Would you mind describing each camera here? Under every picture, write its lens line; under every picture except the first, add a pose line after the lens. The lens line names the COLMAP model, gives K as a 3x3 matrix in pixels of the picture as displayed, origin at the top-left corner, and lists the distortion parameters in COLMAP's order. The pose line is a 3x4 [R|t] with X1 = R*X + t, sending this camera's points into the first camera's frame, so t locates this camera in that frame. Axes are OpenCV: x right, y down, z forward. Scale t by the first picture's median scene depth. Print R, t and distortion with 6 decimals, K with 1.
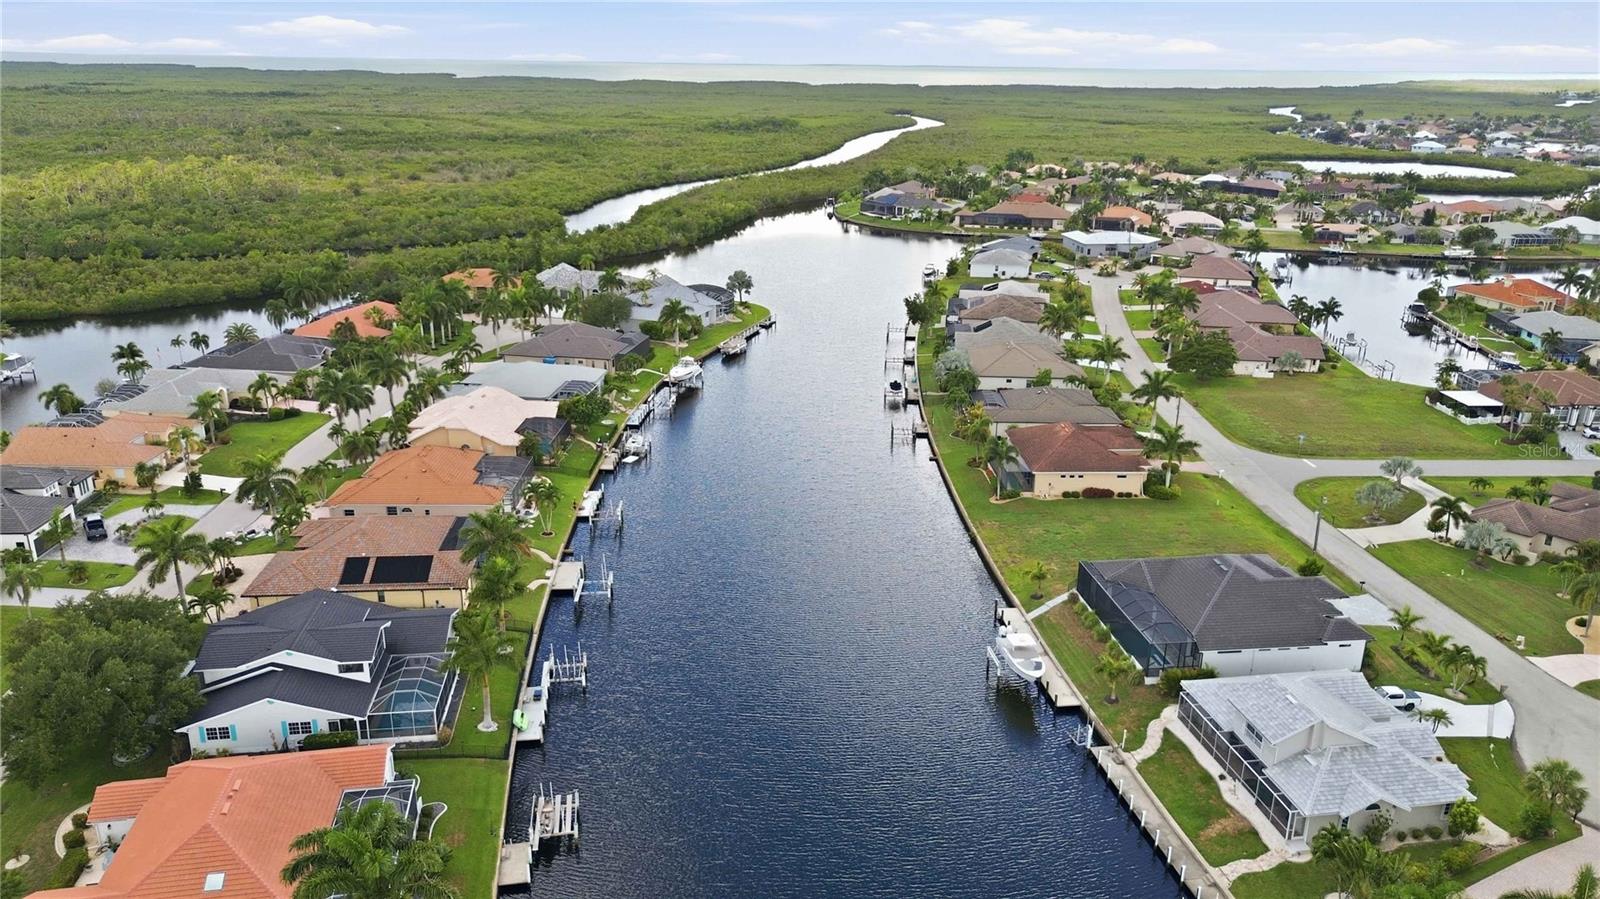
lens RADIAL K [[1135.8, 0, 801.7], [0, 1135.8, 453.2], [0, 0, 1]] dist [0.064939, -0.062504]
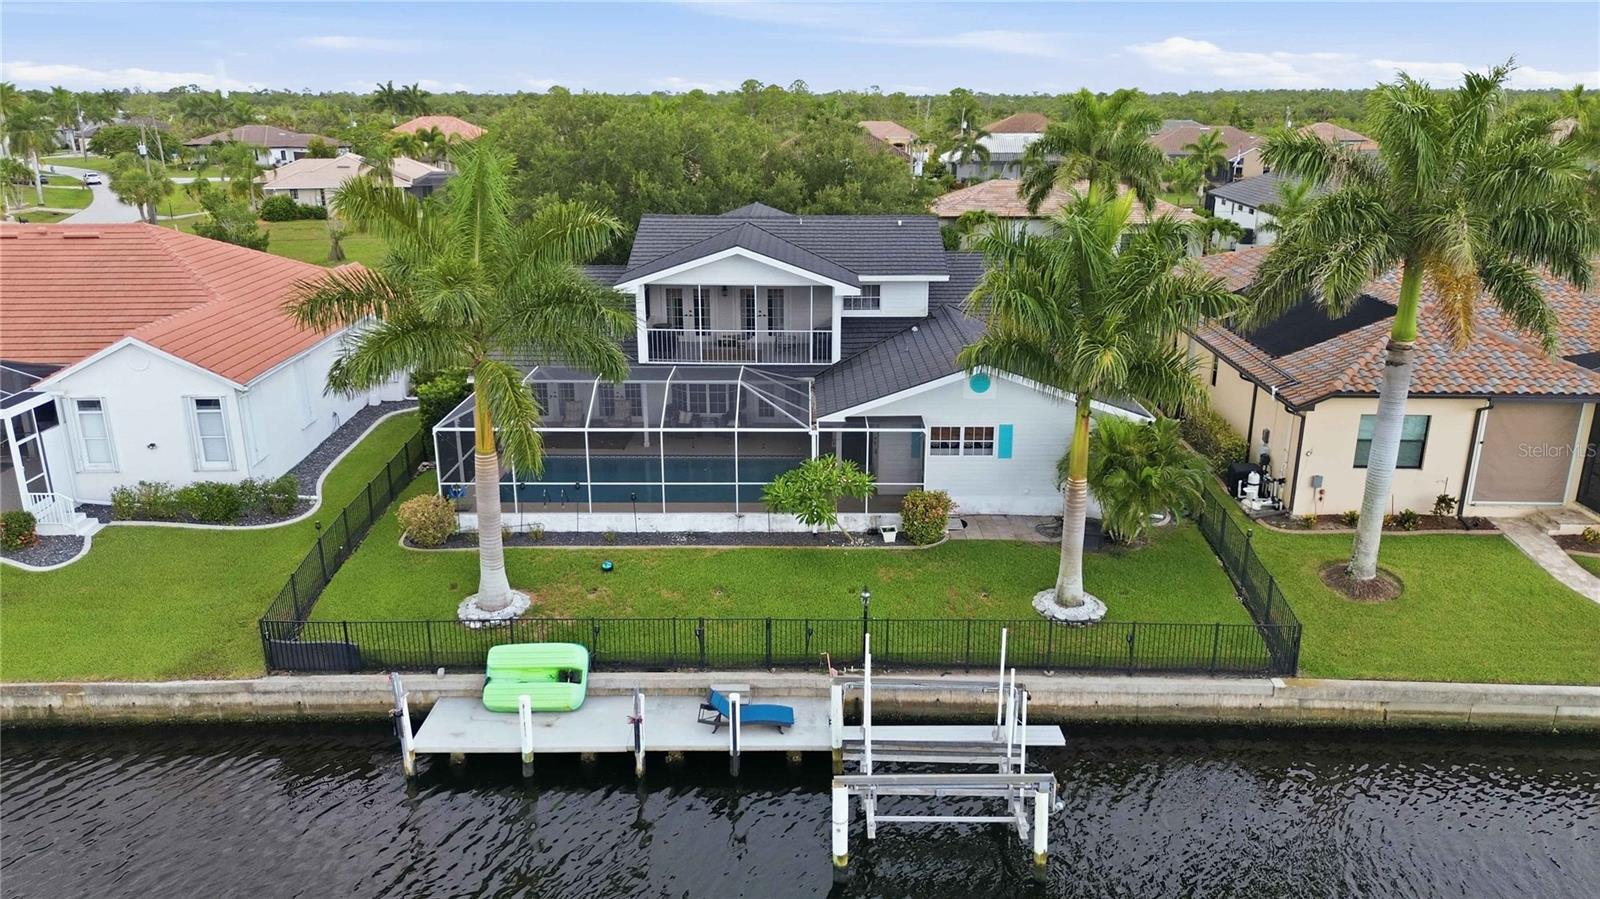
lens RADIAL K [[1135.8, 0, 801.7], [0, 1135.8, 453.2], [0, 0, 1]] dist [0.064939, -0.062504]
pose [[-0.137955, 0.279904, -0.950064, -0.023127], [-0.321779, 0.894534, 0.310269, 0.063788], [0.936711, 0.348514, -0.033339, 0.694809]]
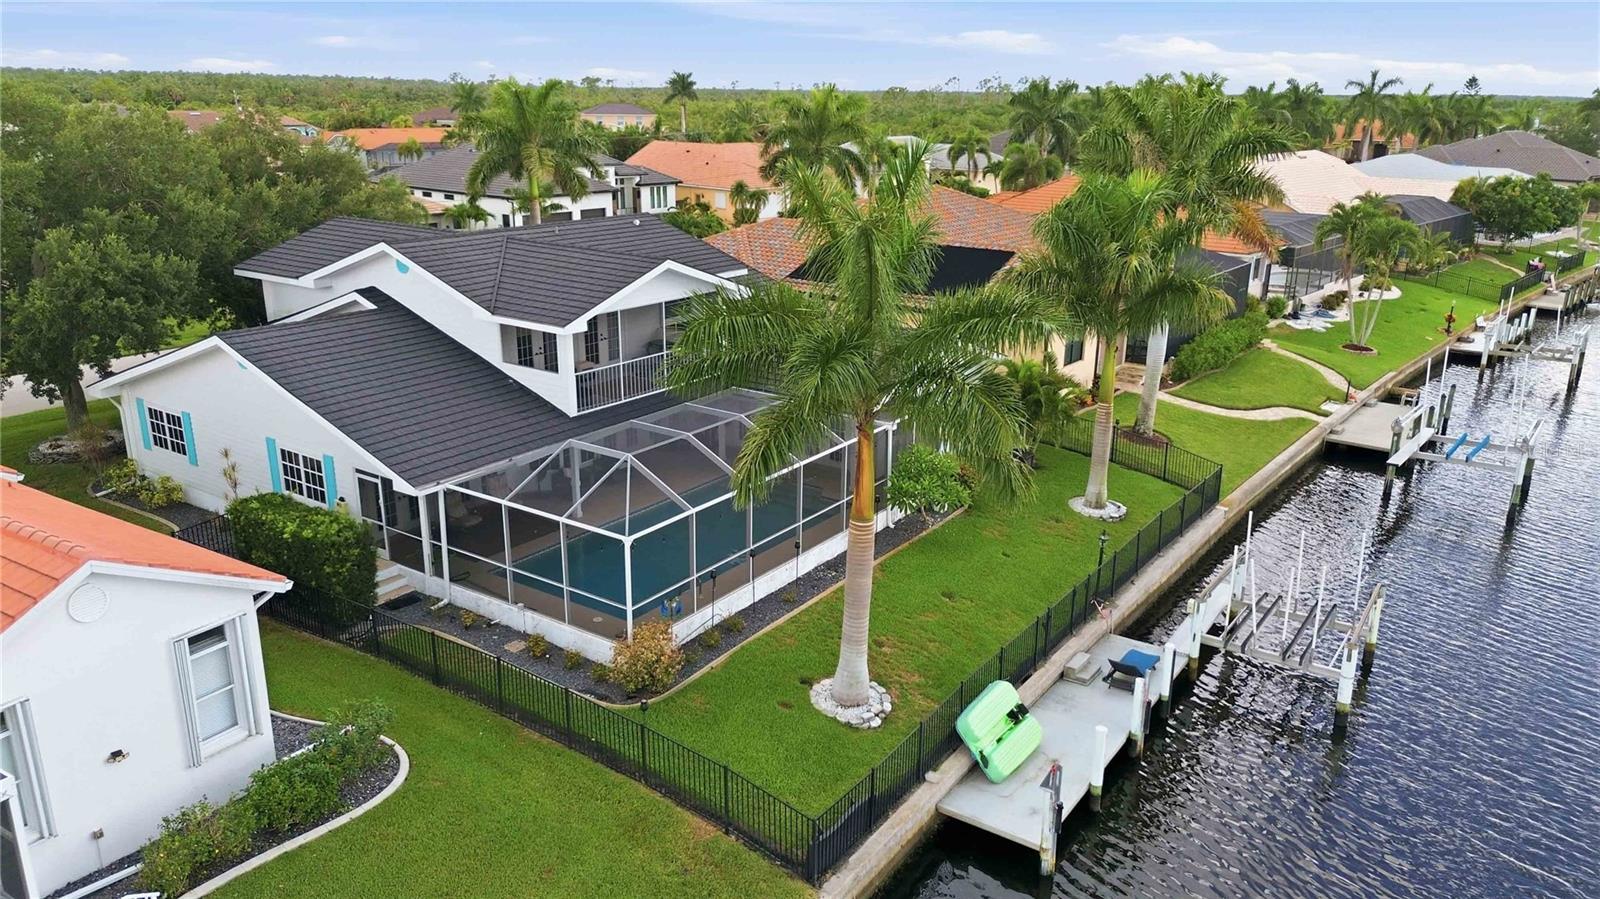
lens RADIAL K [[1135.8, 0, 801.7], [0, 1135.8, 453.2], [0, 0, 1]] dist [0.064939, -0.062504]
pose [[0.738390, 0.199454, -0.644204, -0.093699], [-0.219845, 0.974270, 0.049659, 0.118206], [0.637534, 0.104957, 0.763240, 0.530329]]
